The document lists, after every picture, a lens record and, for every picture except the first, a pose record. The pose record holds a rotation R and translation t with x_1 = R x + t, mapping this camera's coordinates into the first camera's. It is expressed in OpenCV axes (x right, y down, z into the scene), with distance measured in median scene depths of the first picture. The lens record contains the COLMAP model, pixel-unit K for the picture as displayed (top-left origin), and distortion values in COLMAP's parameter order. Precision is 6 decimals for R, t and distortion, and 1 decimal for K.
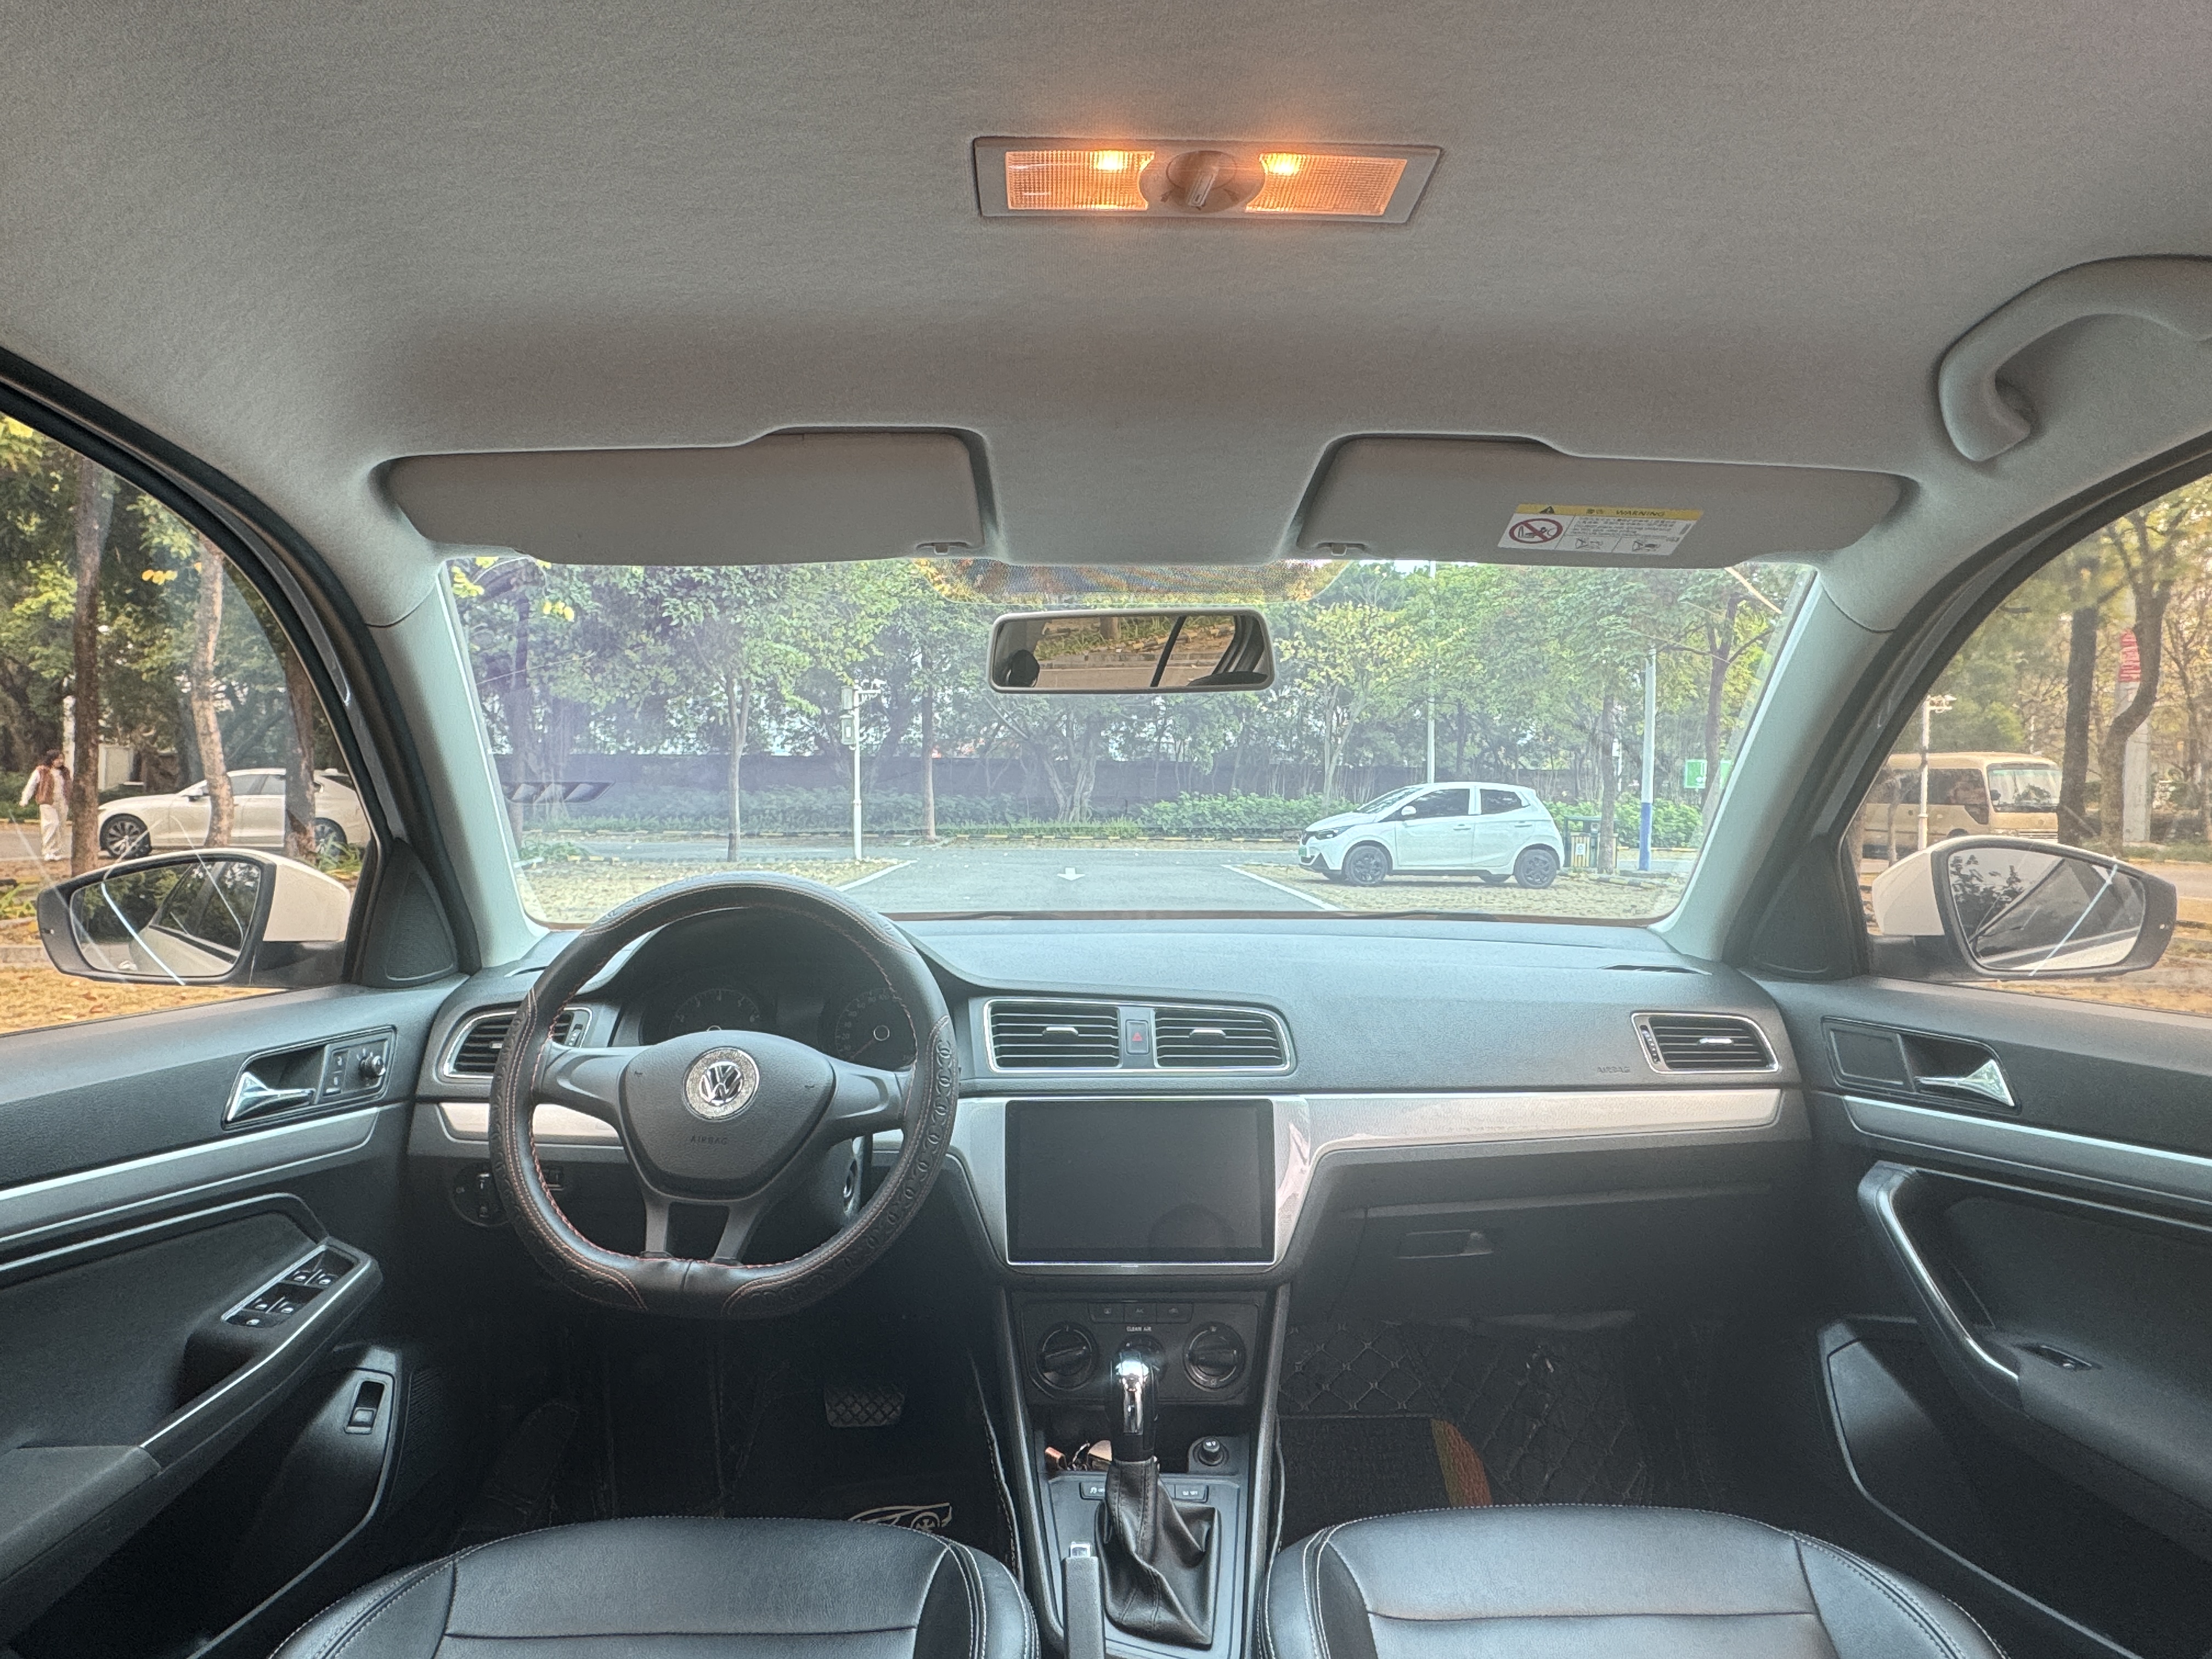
lens RADIAL K [[1252.0, 0, 1106.7], [0, 1252.0, 815.1], [0, 0, 1]] dist [-0.001998, 0.000835]
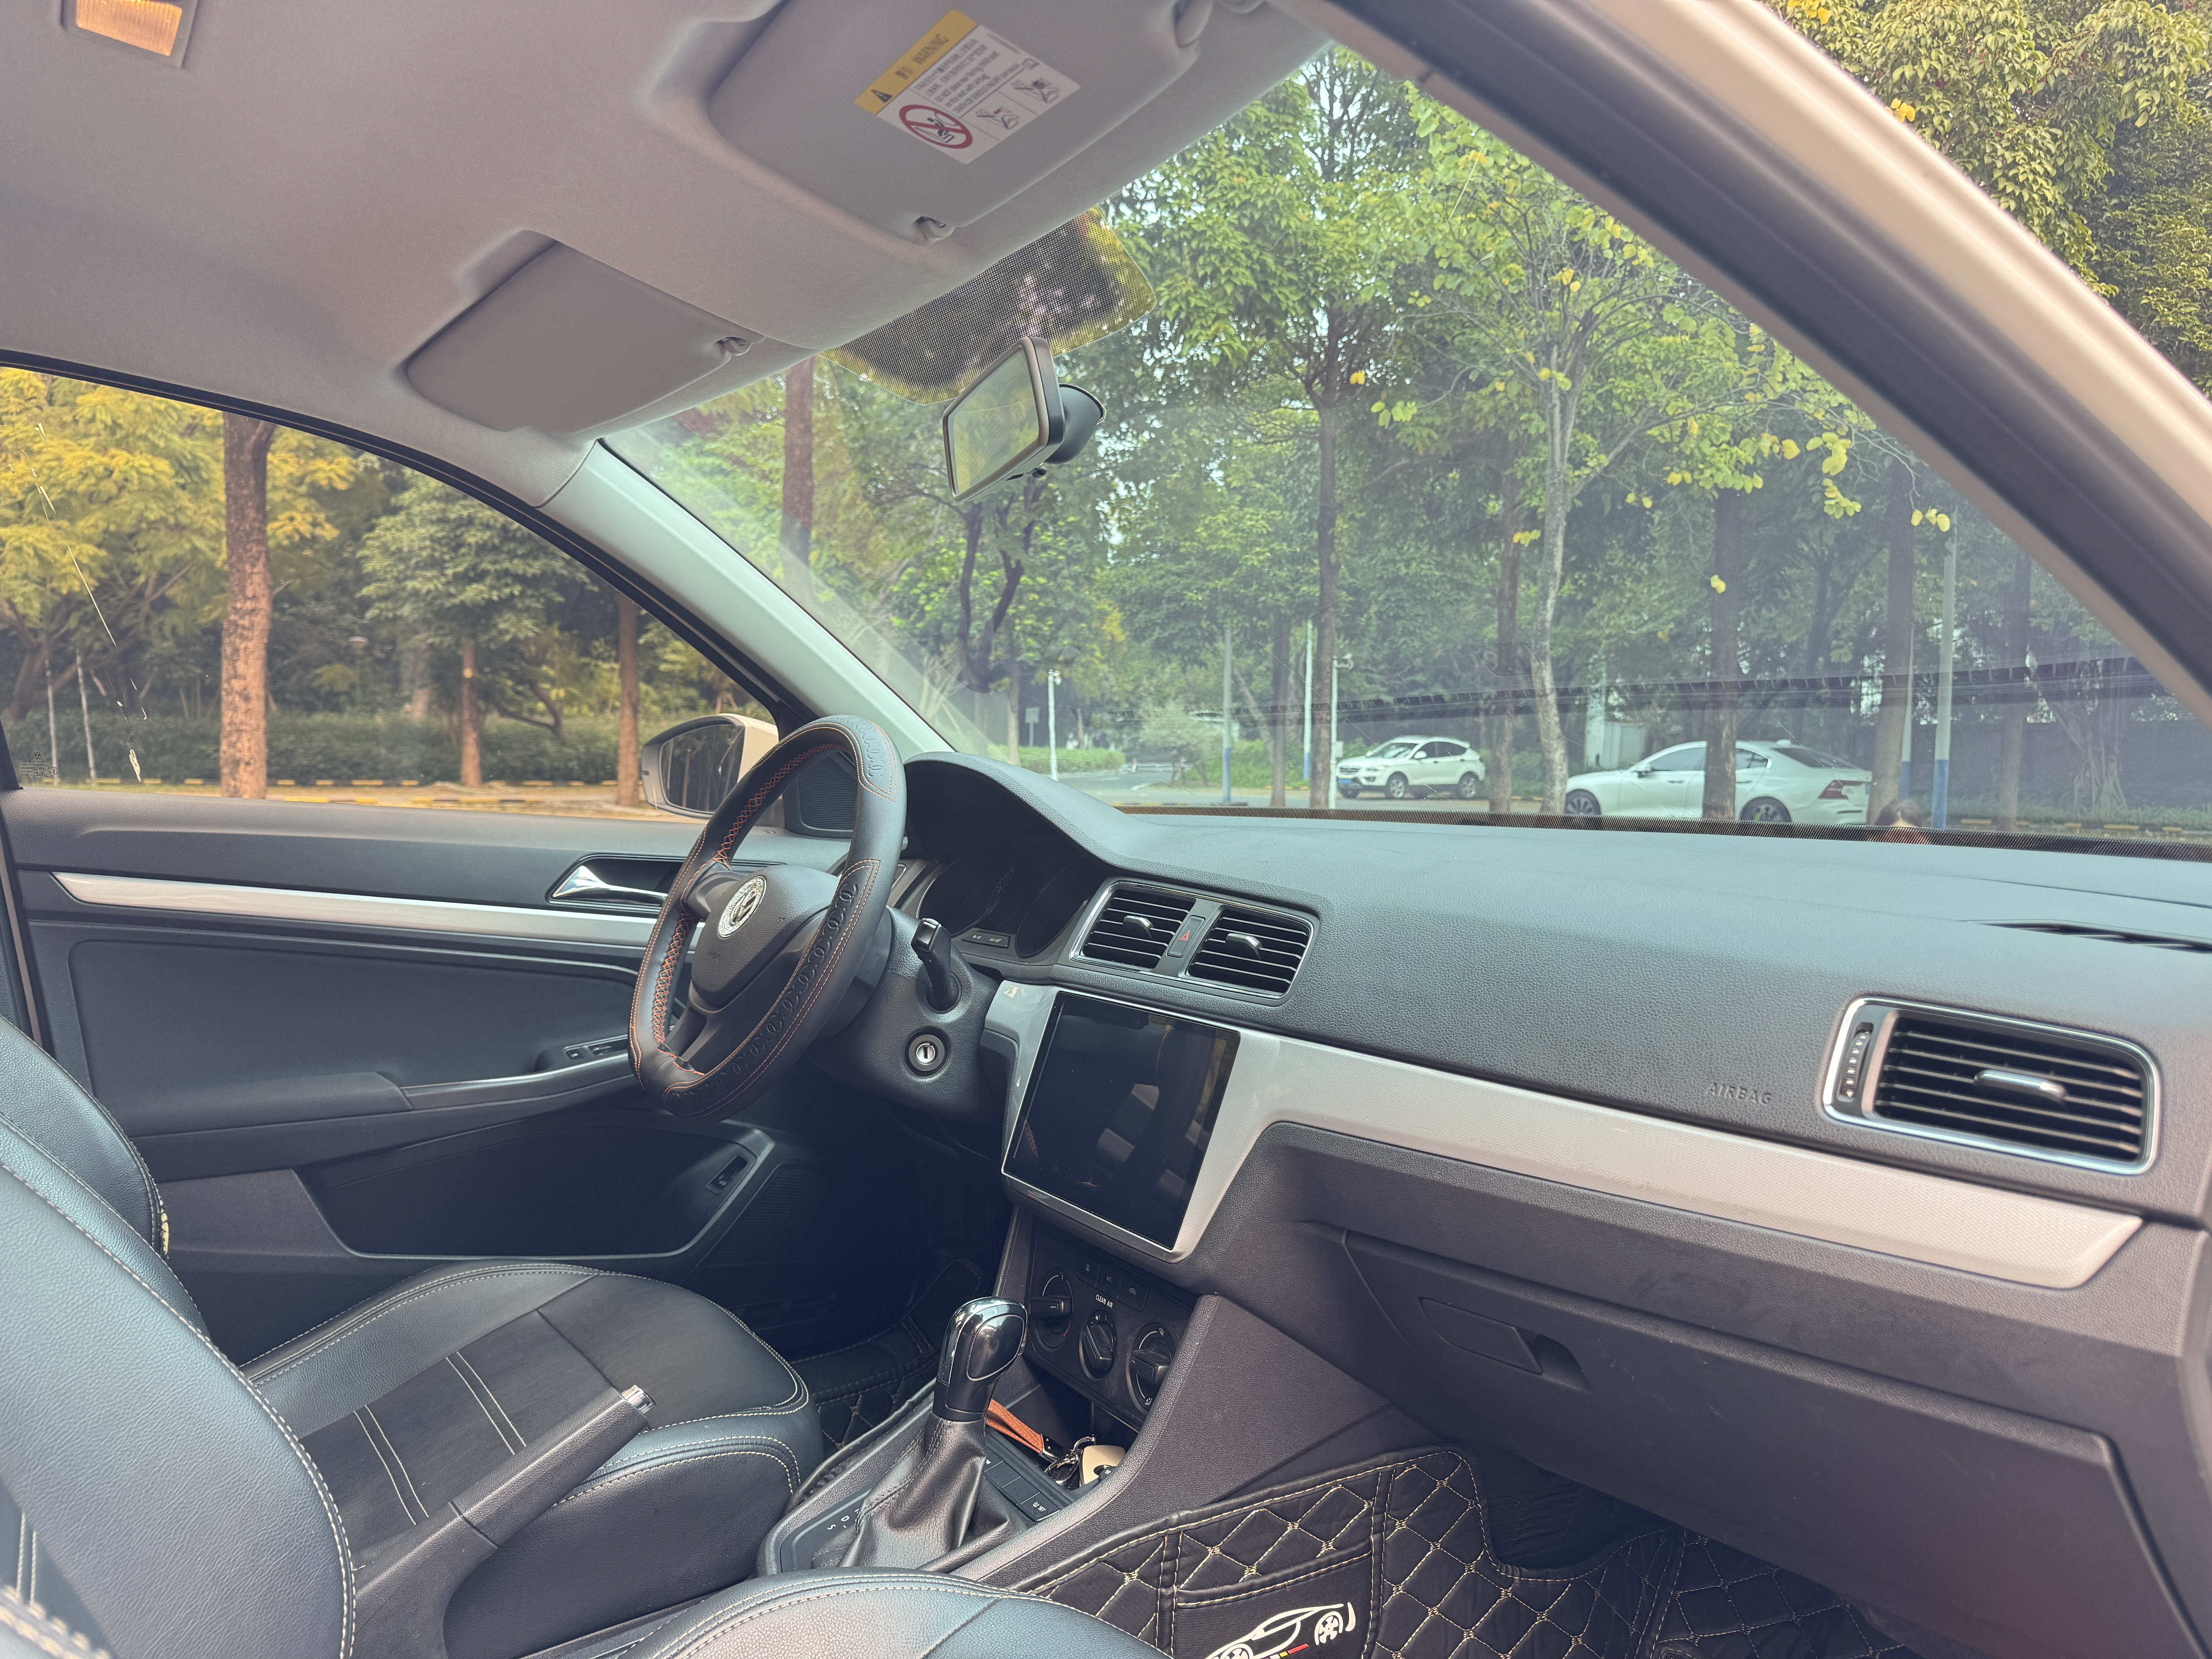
lens RADIAL K [[1589.3, 0, 1111.0], [0, 1589.3, 817.9], [0, 0, 1]] dist [0.007410, -0.022135]
pose [[0.532897, 0.025039, -0.845810, 0.070055], [-0.019109, 0.999663, 0.017554, 0.006931], [0.845964, 0.006808, 0.533196, 0.035105]]
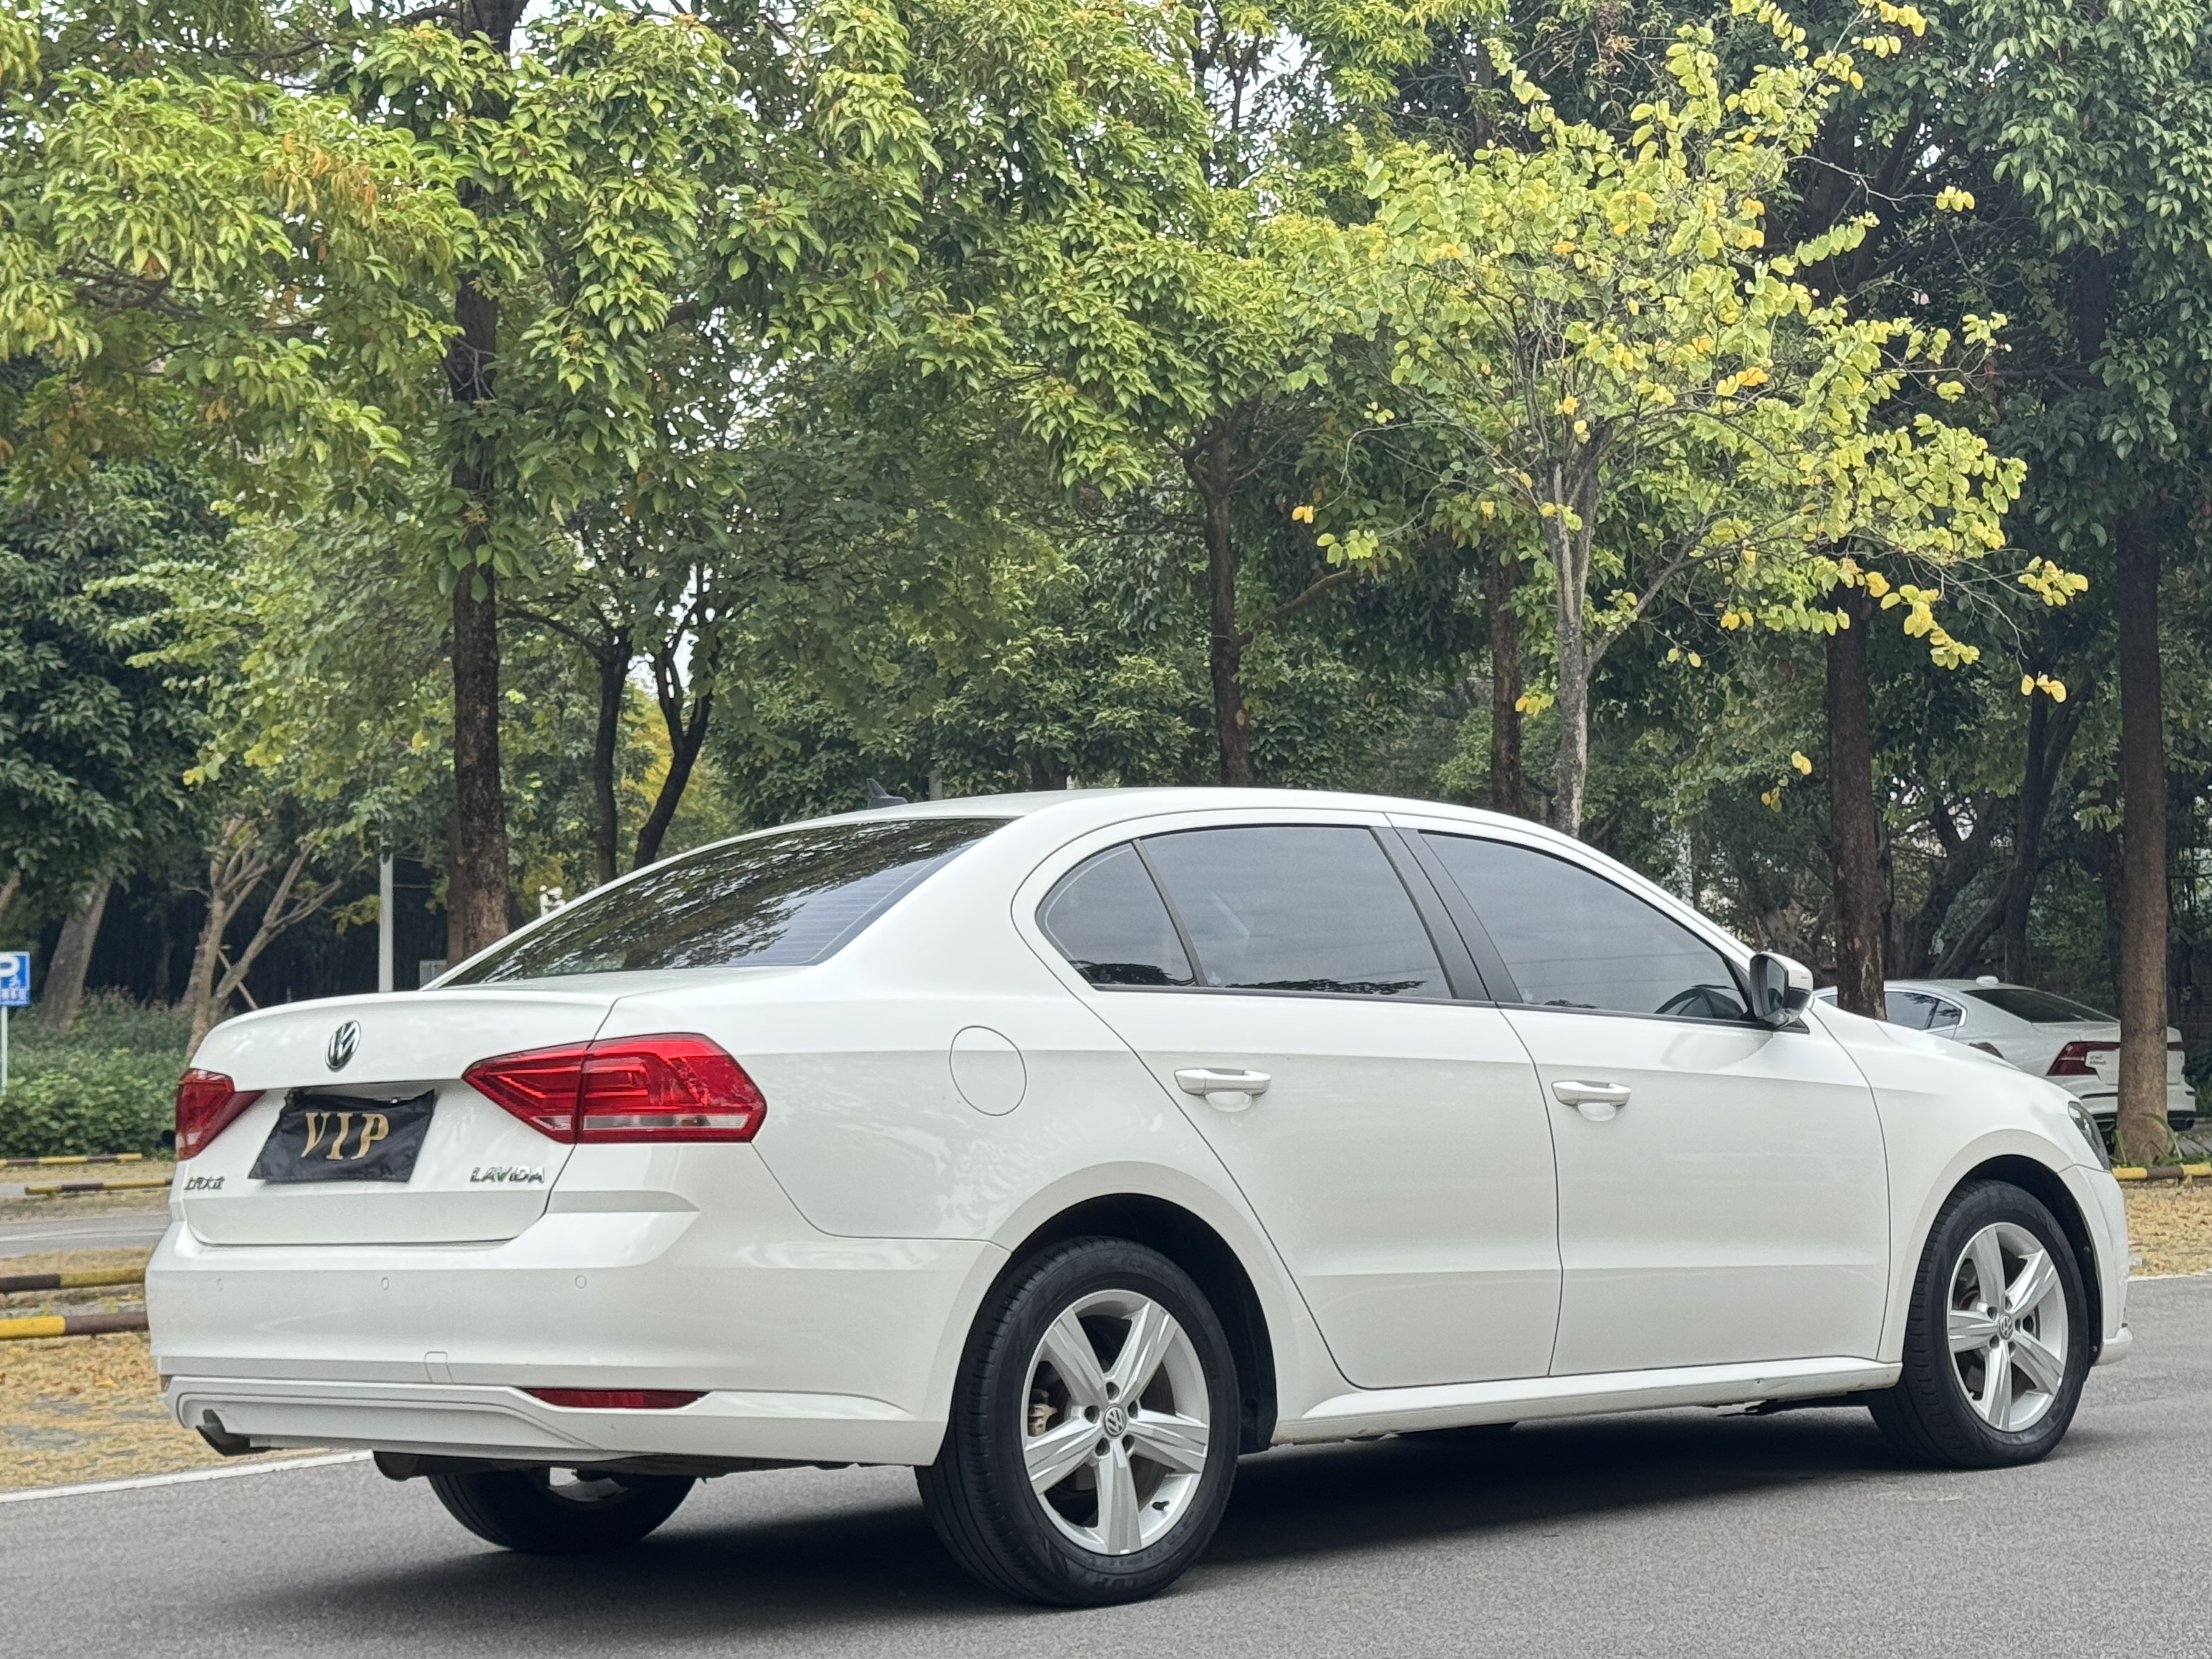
lens RADIAL K [[4141.3, 0, 1099.1], [0, 4141.3, 835.6], [0, 0, 1]] dist [0.027641, 0.000000]
pose [[0.652406, -0.076635, -0.753985, 0.431740], [0.028585, 0.996655, -0.076566, 0.025788], [0.757330, 0.028400, 0.652414, -0.357249]]
